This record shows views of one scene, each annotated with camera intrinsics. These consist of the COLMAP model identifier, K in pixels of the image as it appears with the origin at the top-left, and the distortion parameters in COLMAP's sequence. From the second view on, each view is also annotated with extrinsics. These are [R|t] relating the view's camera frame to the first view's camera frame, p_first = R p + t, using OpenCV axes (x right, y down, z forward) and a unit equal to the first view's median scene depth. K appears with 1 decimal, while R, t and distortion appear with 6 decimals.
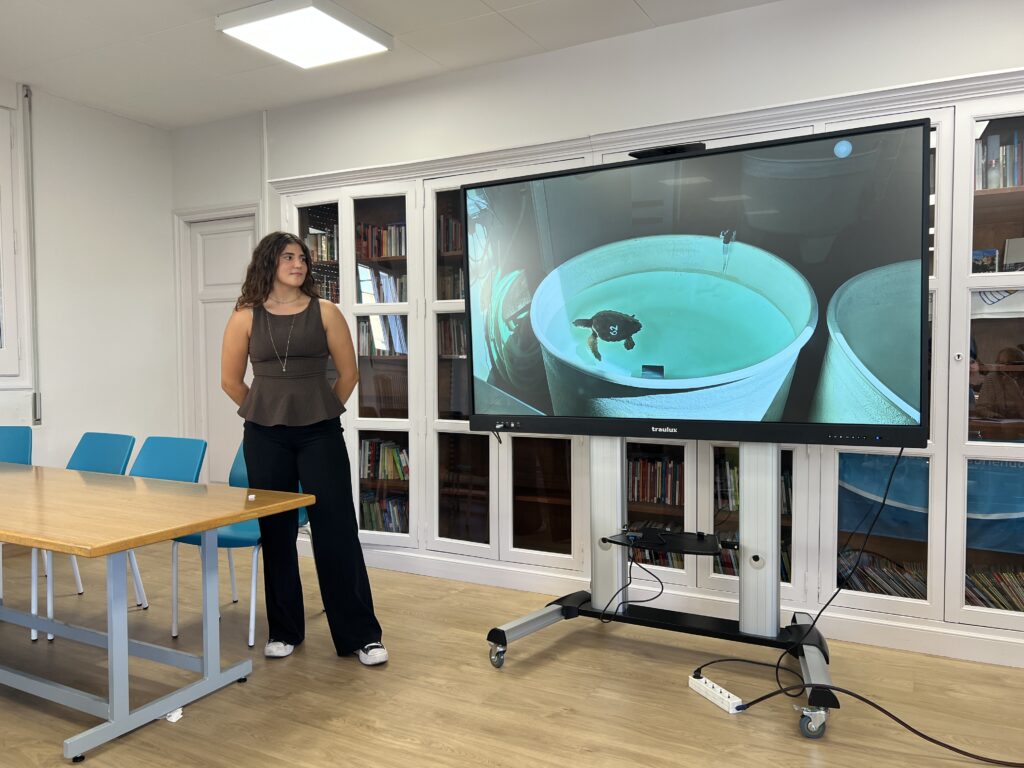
lens RADIAL K [[753.7, 0, 508.6], [0, 753.7, 390.5], [0, 0, 1]] dist [0.012145, -0.029979]
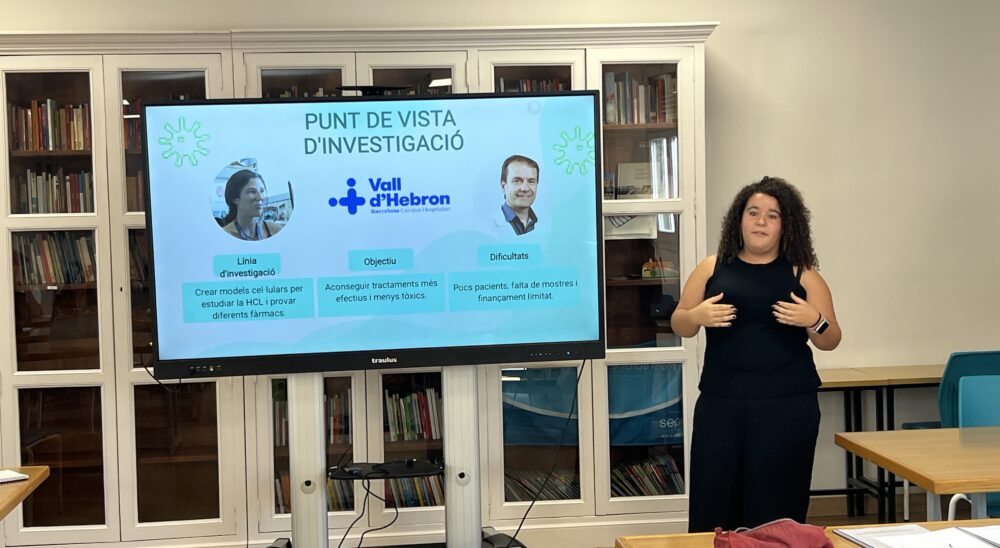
lens RADIAL K [[1394.4, 0, 501.9], [0, 1394.4, 272.3], [0, 0, 1]] dist [0.121866, 0.000000]
pose [[0.814544, -0.040867, 0.578660, -0.686459], [0.044336, 0.998983, 0.008142, -0.068688], [-0.578405, 0.019023, 0.815528, -0.580160]]
